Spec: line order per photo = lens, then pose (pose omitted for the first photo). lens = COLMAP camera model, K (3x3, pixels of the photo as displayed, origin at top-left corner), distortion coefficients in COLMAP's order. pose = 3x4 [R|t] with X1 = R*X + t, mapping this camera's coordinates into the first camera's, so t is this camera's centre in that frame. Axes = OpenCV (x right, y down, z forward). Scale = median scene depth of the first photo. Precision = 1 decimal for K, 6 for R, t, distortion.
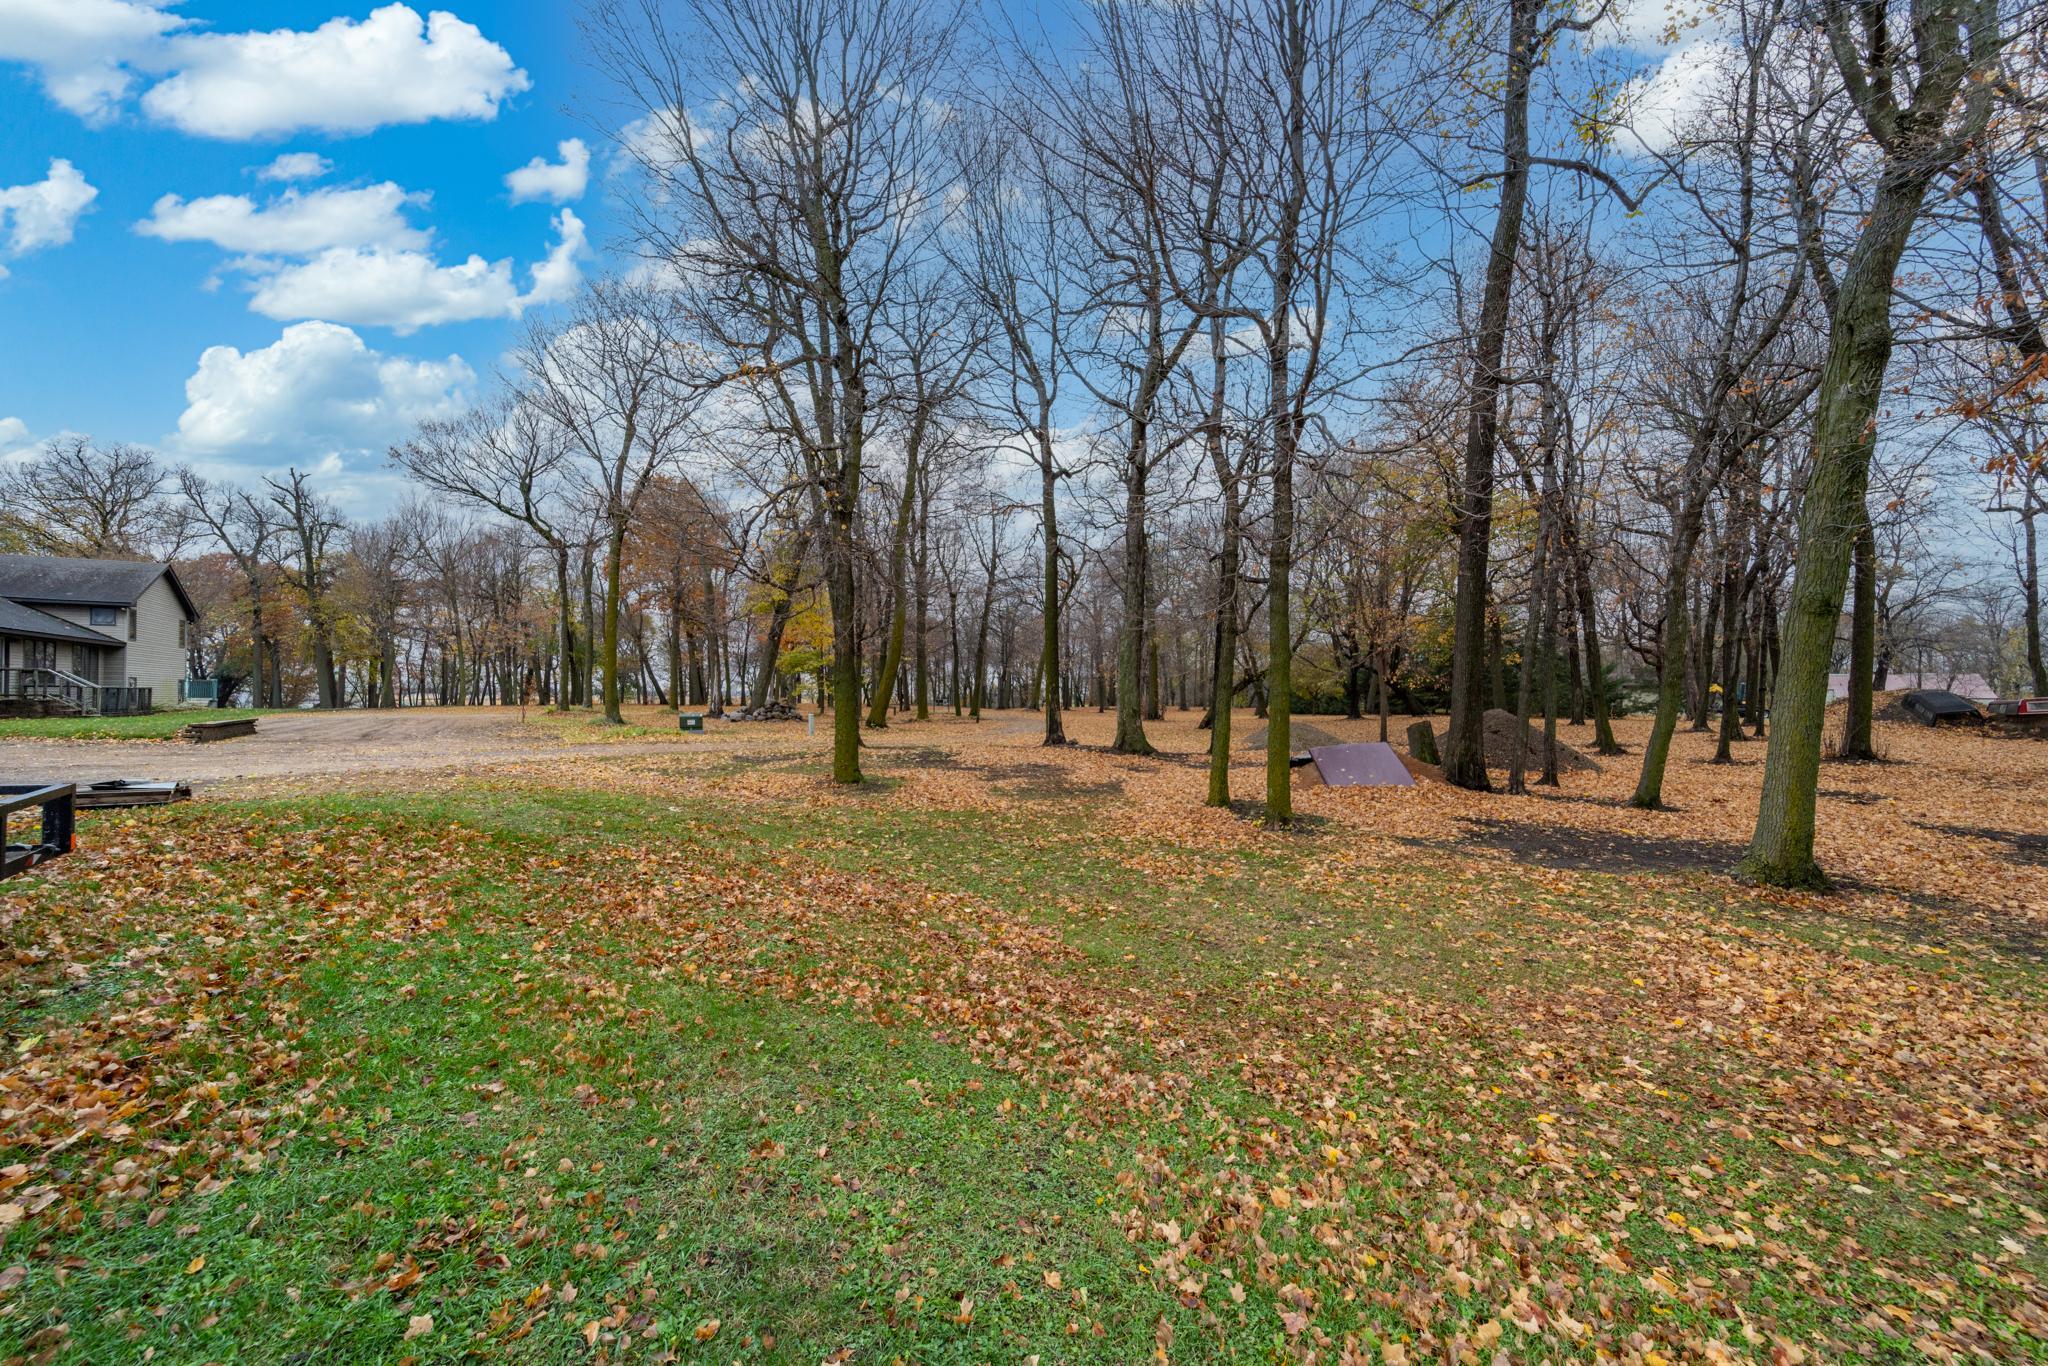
lens RADIAL K [[821.8, 0, 1036.9], [0, 821.8, 689.2], [0, 0, 1]] dist [-0.000472, -0.000136]
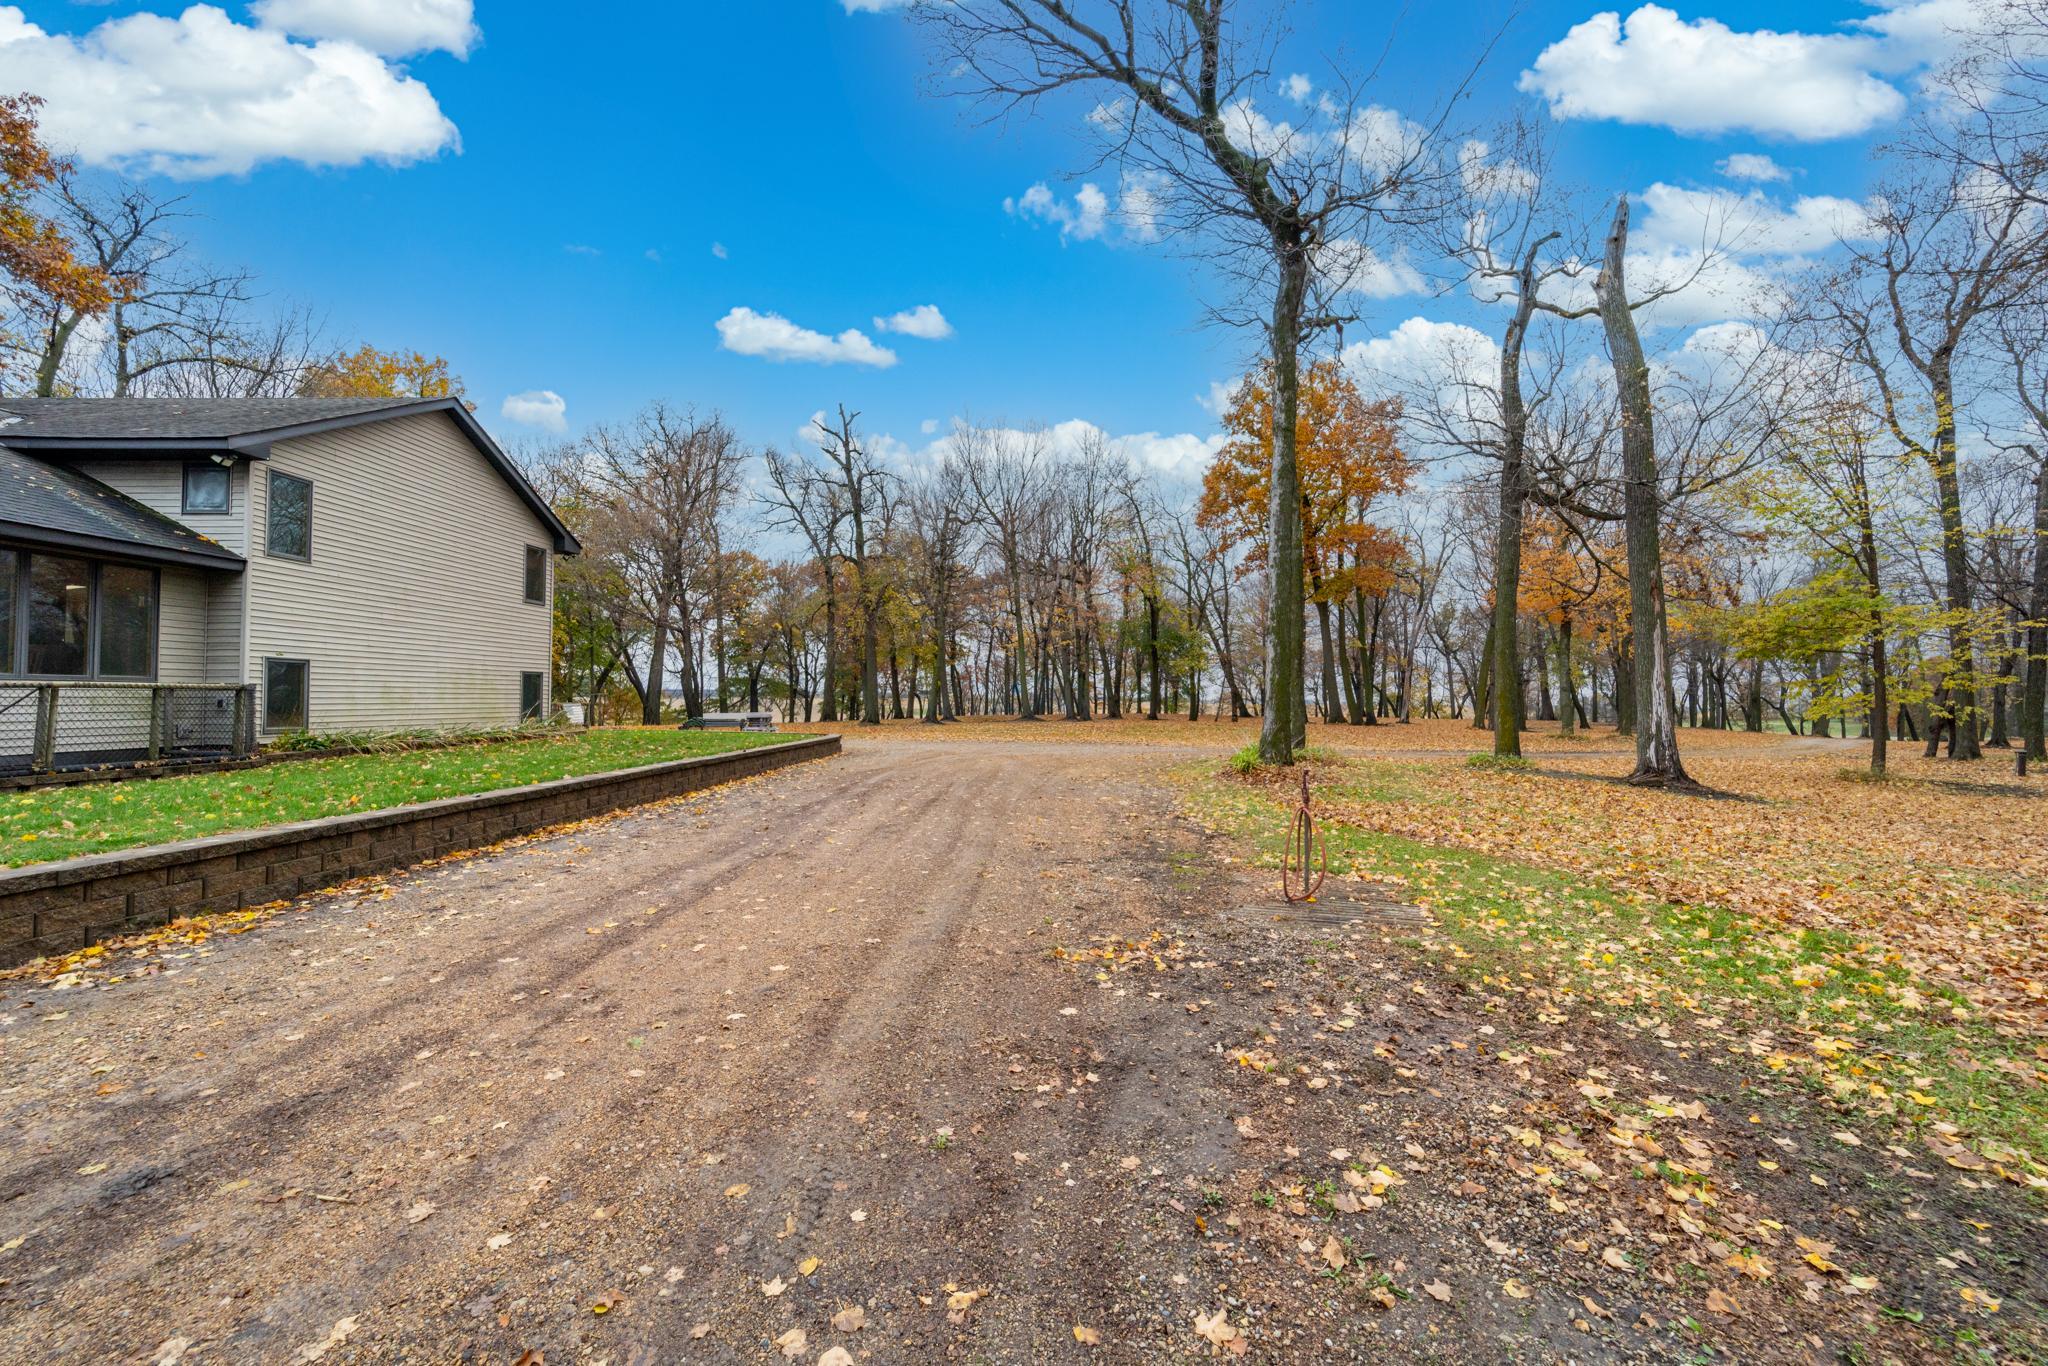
lens RADIAL K [[821.8, 0, 1036.9], [0, 821.8, 689.2], [0, 0, 1]] dist [-0.000472, -0.000136]
pose [[0.828043, -0.004521, -0.560646, -0.541029], [-0.001500, 0.999946, -0.010279, 0.002887], [0.560662, 0.009353, 0.827992, 0.773734]]
